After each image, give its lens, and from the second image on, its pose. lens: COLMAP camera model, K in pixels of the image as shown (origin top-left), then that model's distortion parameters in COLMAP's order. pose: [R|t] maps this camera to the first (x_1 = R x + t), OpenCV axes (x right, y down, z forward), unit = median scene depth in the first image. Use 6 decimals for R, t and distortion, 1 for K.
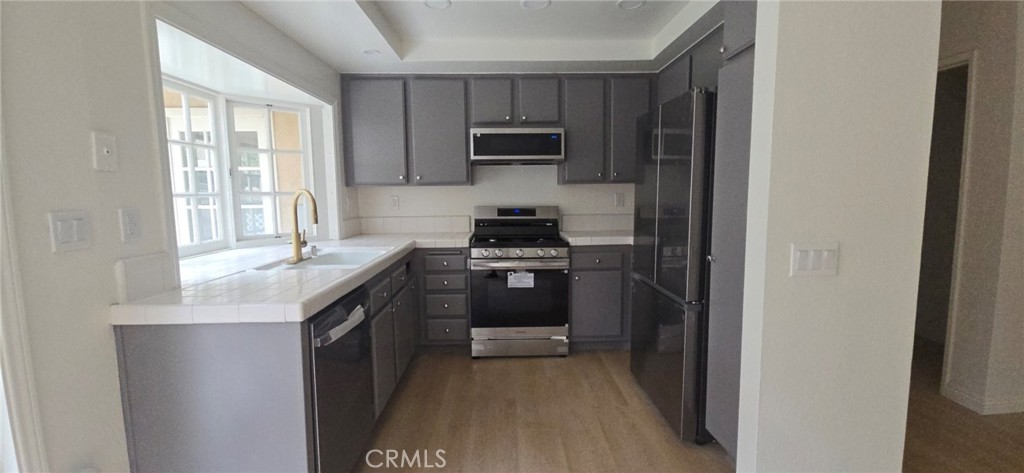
lens RADIAL K [[417.5, 0, 518.4], [0, 417.5, 233.6], [0, 0, 1]] dist [-0.008911, -0.000033]
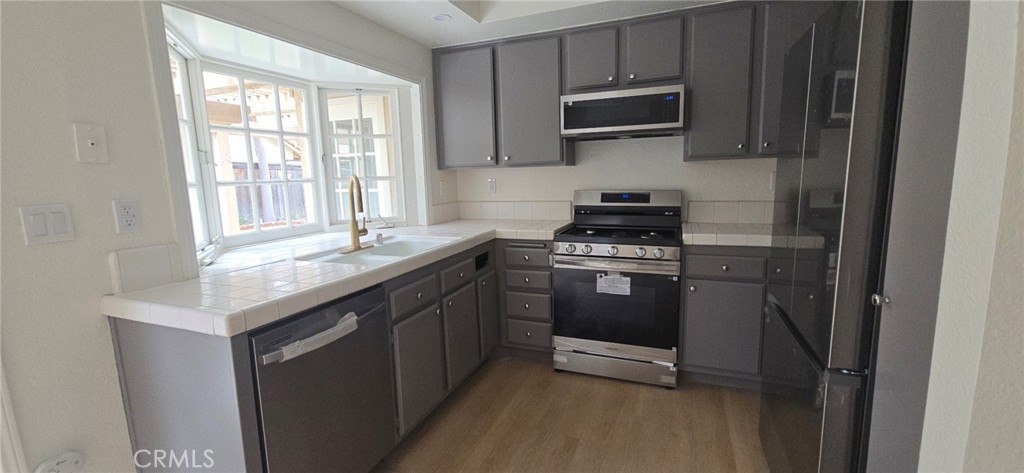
lens RADIAL K [[417.5, 0, 516.2], [0, 417.5, 233.6], [0, 0, 1]] dist [-0.008911, -0.000033]
pose [[0.917031, 0.041491, -0.396652, 0.144367], [-0.021656, 0.998287, 0.054357, -0.024353], [0.398228, -0.041258, 0.916358, 0.203544]]
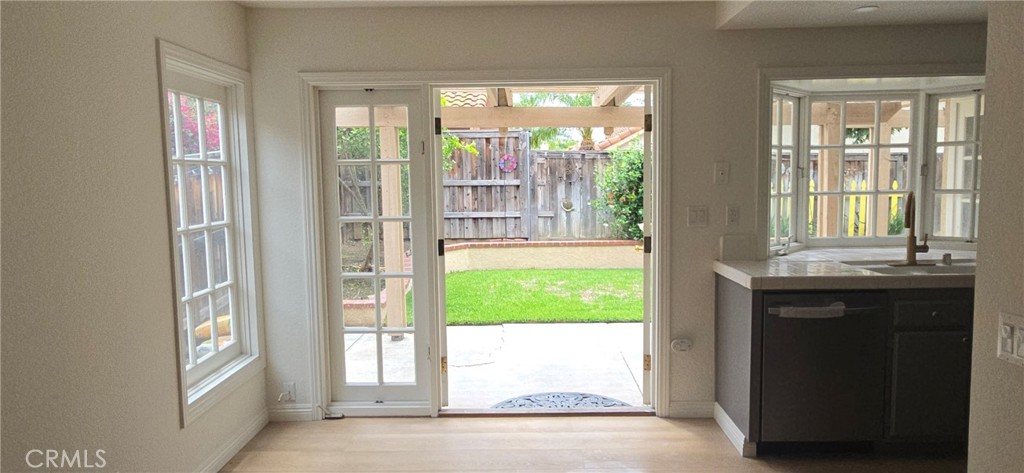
lens RADIAL K [[645.9, 0, 516.6], [0, 645.9, 239.5], [0, 0, 1]] dist [0.008700, -0.015668]
pose [[-0.045074, 0.108007, -0.993128, 0.754572], [-0.082998, 0.990296, 0.111466, -0.064530], [0.995530, 0.087452, -0.035673, 0.106537]]
